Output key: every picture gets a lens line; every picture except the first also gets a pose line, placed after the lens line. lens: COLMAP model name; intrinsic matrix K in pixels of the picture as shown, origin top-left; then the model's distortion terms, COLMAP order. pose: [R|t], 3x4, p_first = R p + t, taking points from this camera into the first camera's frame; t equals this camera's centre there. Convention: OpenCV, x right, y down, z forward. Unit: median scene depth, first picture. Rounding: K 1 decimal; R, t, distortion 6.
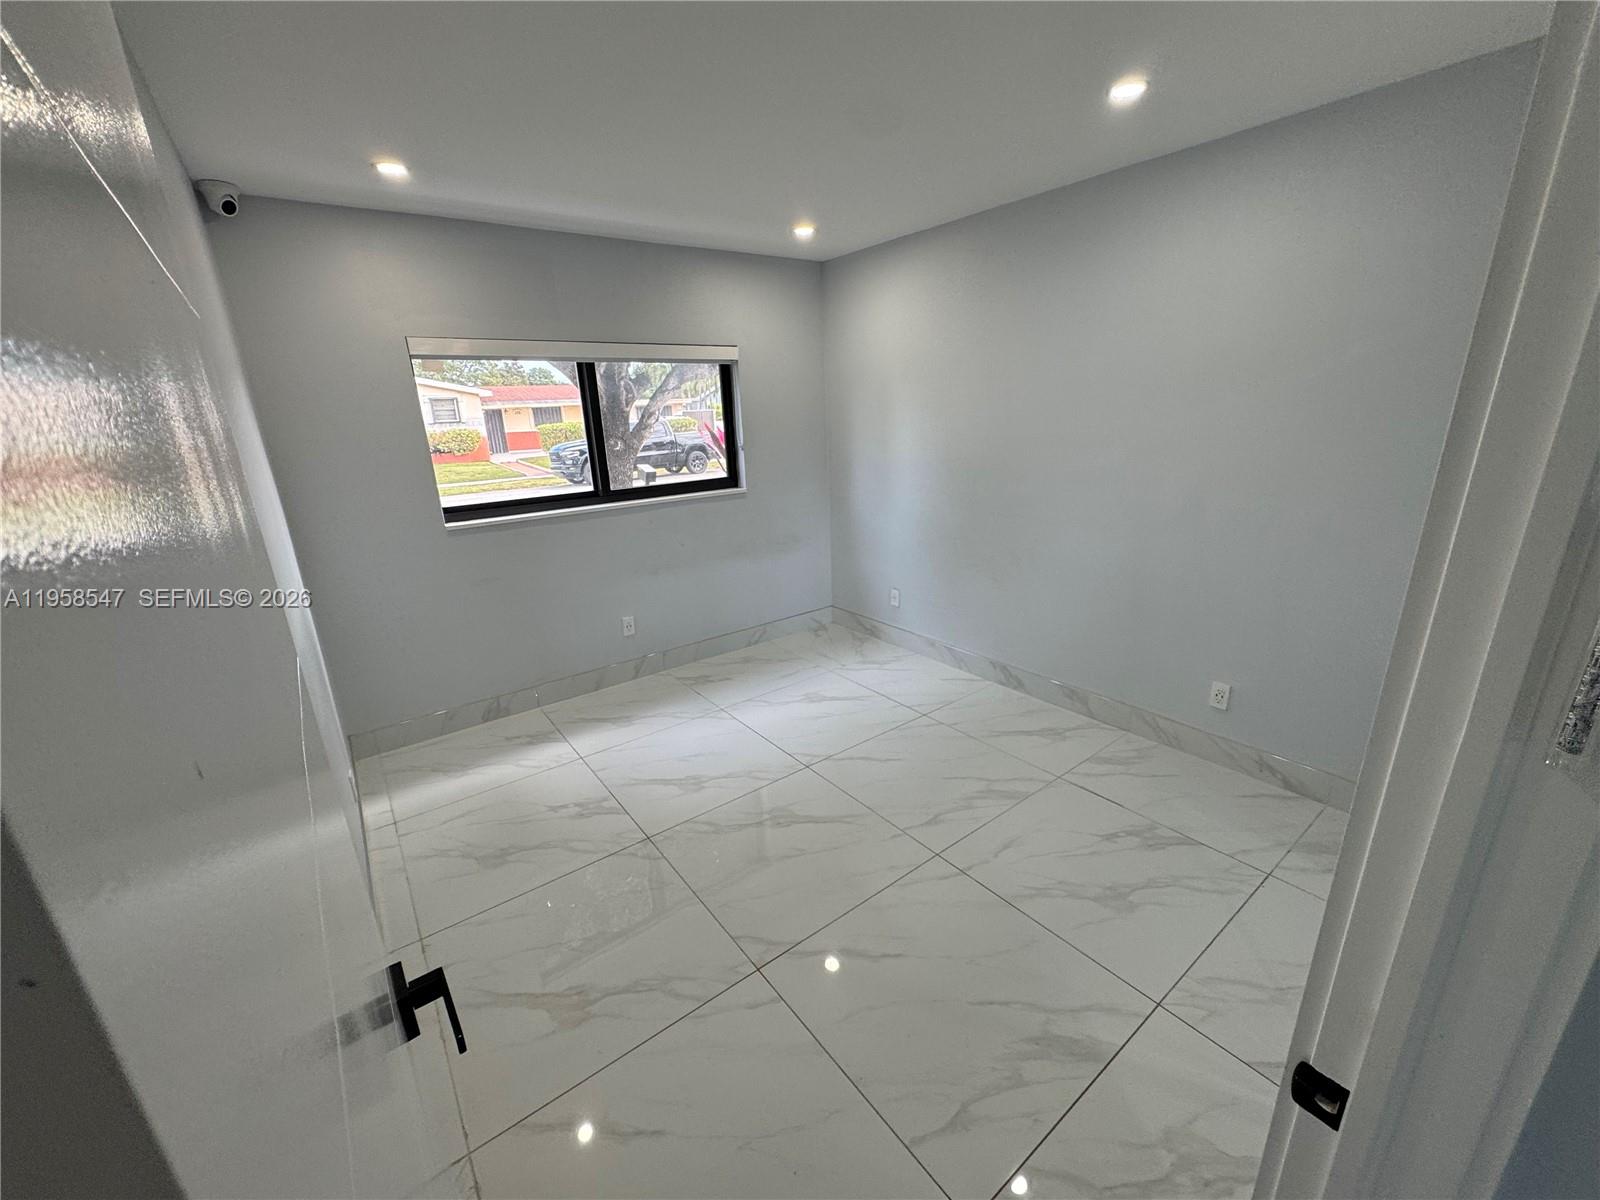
lens RADIAL K [[644.1, 0, 800.0], [0, 644.1, 600.0], [0, 0, 1]] dist [-0.001973, -0.000216]
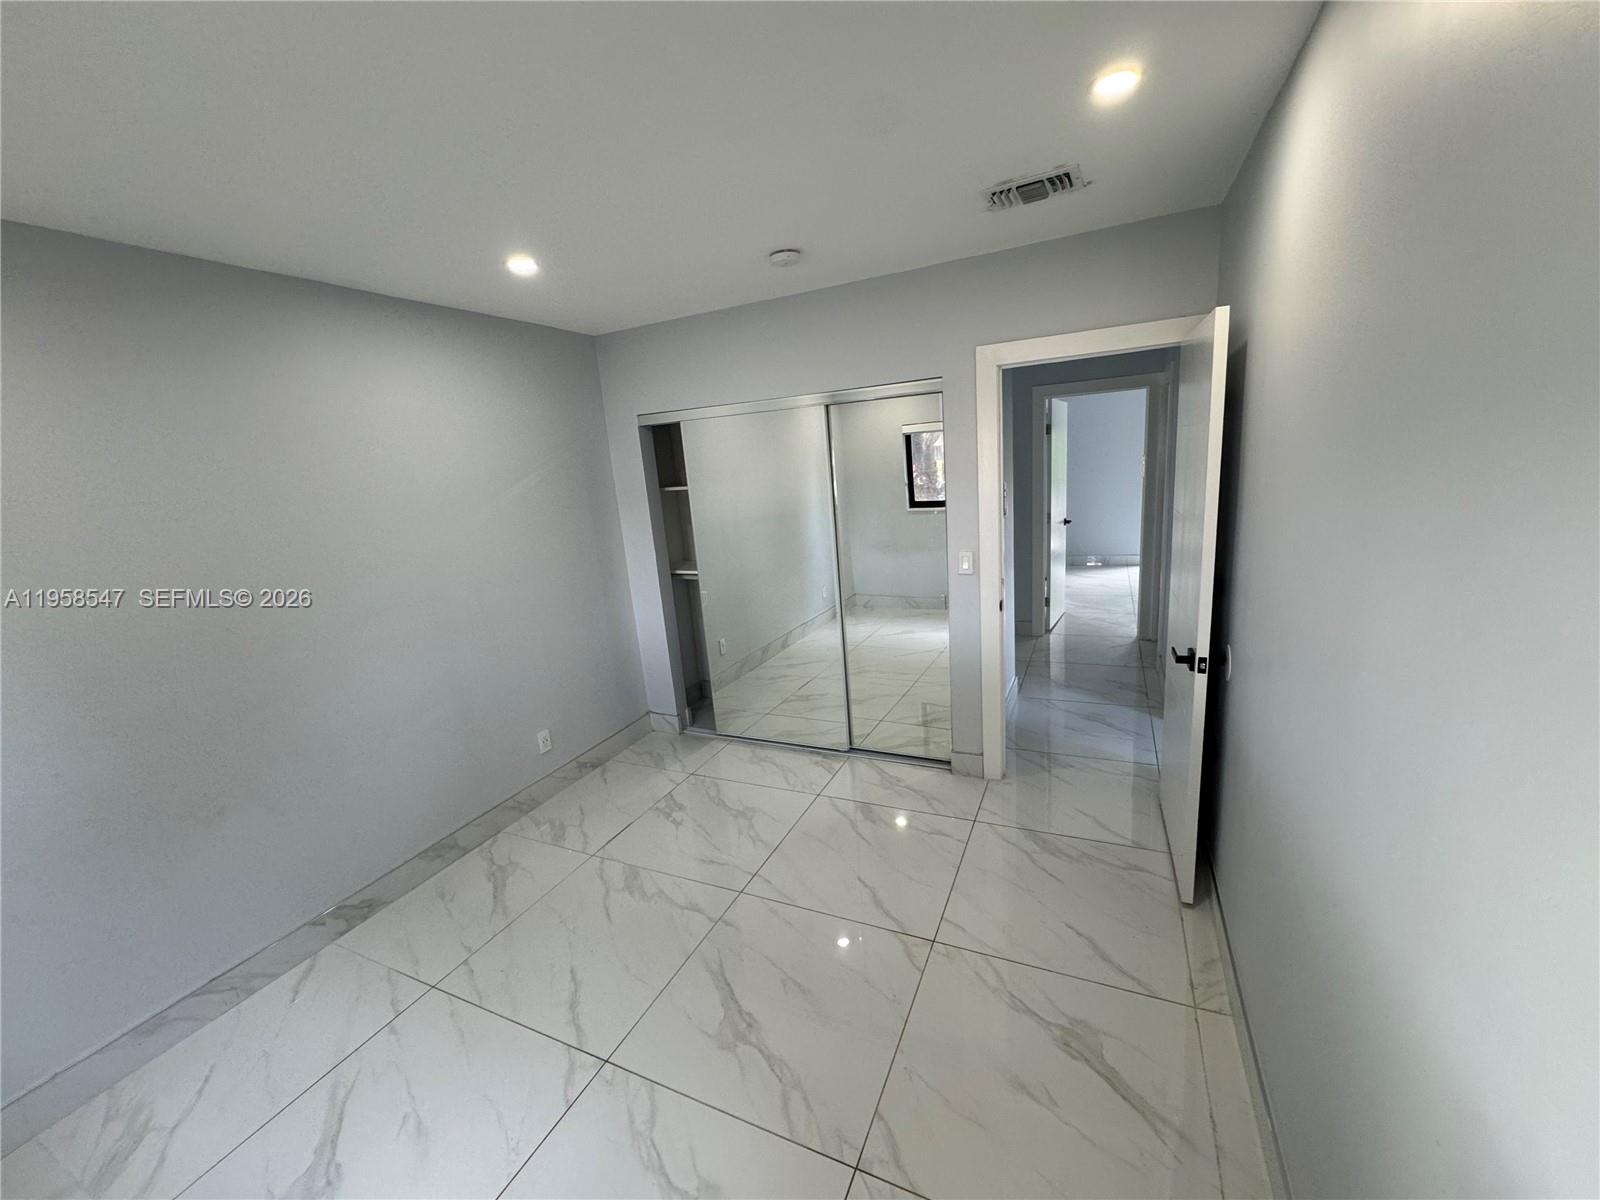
lens RADIAL K [[644.1, 0, 800.0], [0, 644.1, 600.0], [0, 0, 1]] dist [-0.001973, -0.000216]
pose [[-0.476693, -0.107871, 0.872426, -0.639677], [0.347631, 0.888412, 0.299793, -0.296606], [-0.807413, 0.446192, -0.386000, 0.964751]]
